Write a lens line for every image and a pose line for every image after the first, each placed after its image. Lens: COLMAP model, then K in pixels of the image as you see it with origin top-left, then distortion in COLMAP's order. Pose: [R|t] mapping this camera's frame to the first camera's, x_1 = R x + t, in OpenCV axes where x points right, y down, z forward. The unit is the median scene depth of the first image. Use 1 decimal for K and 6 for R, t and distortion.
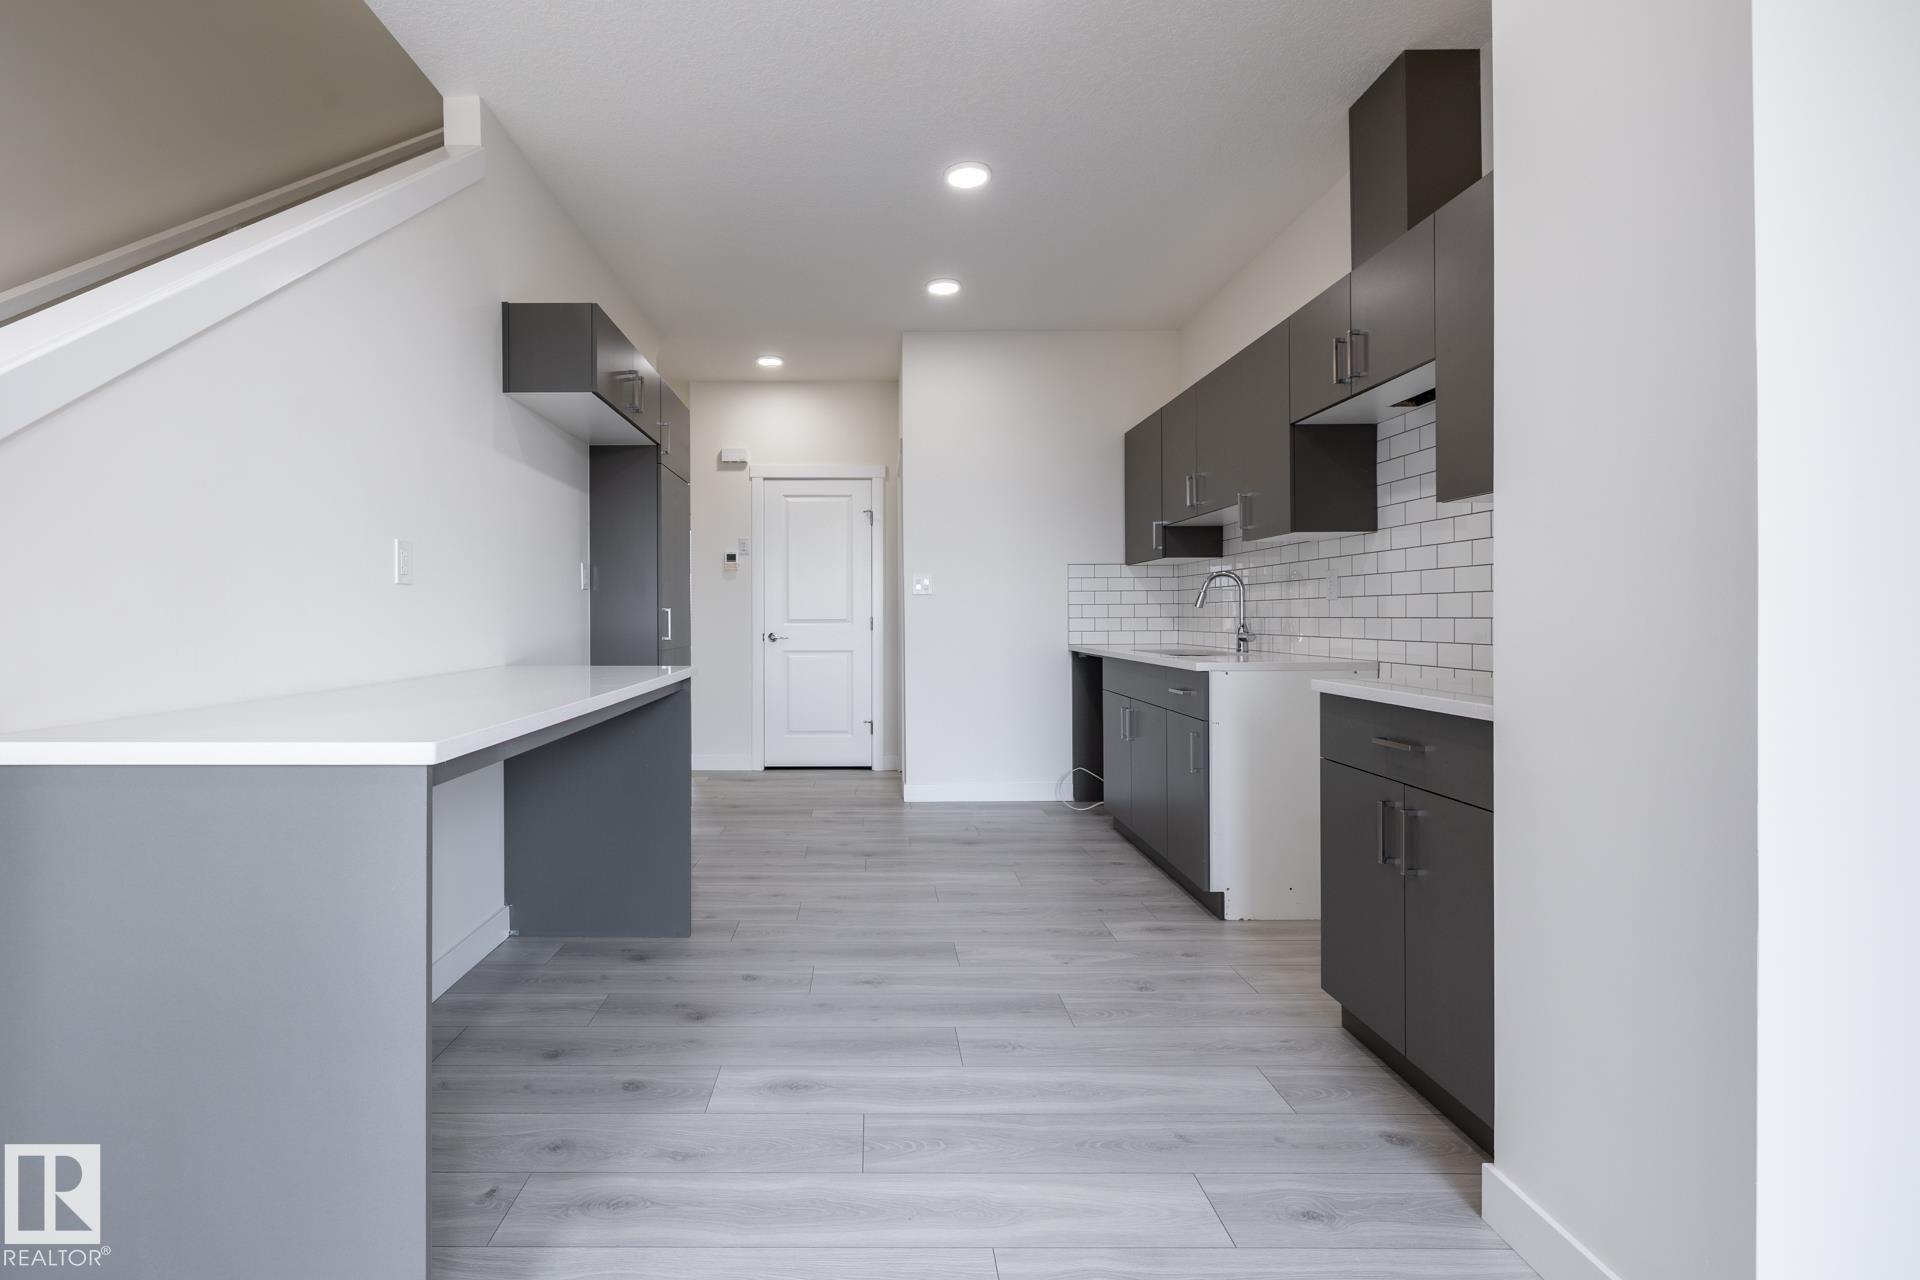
lens RADIAL K [[796.0, 0, 932.7], [0, 796.0, 616.1], [0, 0, 1]] dist [0.008545, 0.000020]
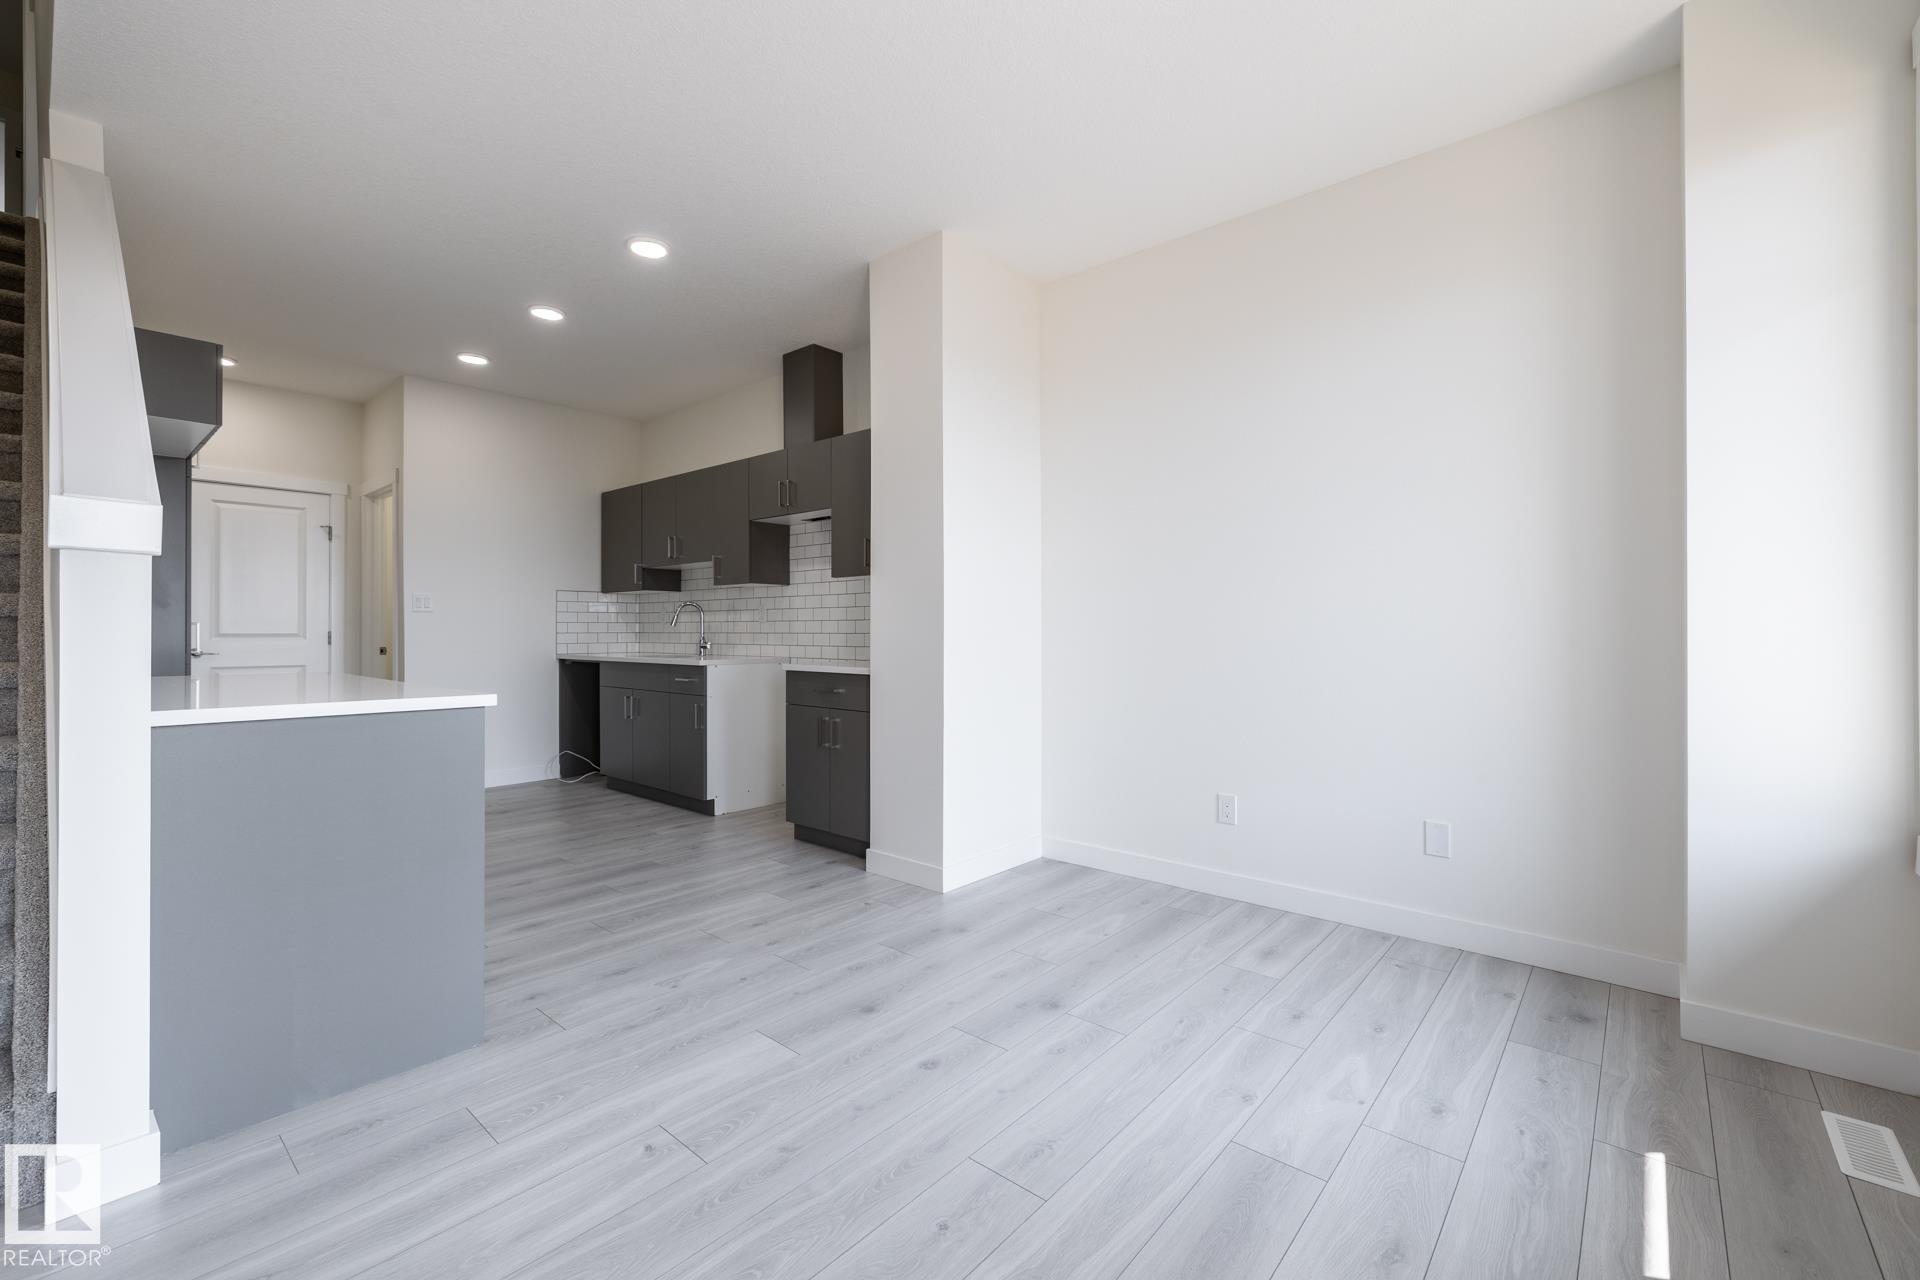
lens RADIAL K [[796.0, 0, 966.1], [0, 796.0, 636.7], [0, 0, 1]] dist [0.008545, 0.000020]
pose [[0.647079, -0.001219, 0.762422, -0.517471], [-0.003967, 0.999980, 0.004966, -0.000740], [-0.762413, -0.006237, 0.647061, -0.432814]]
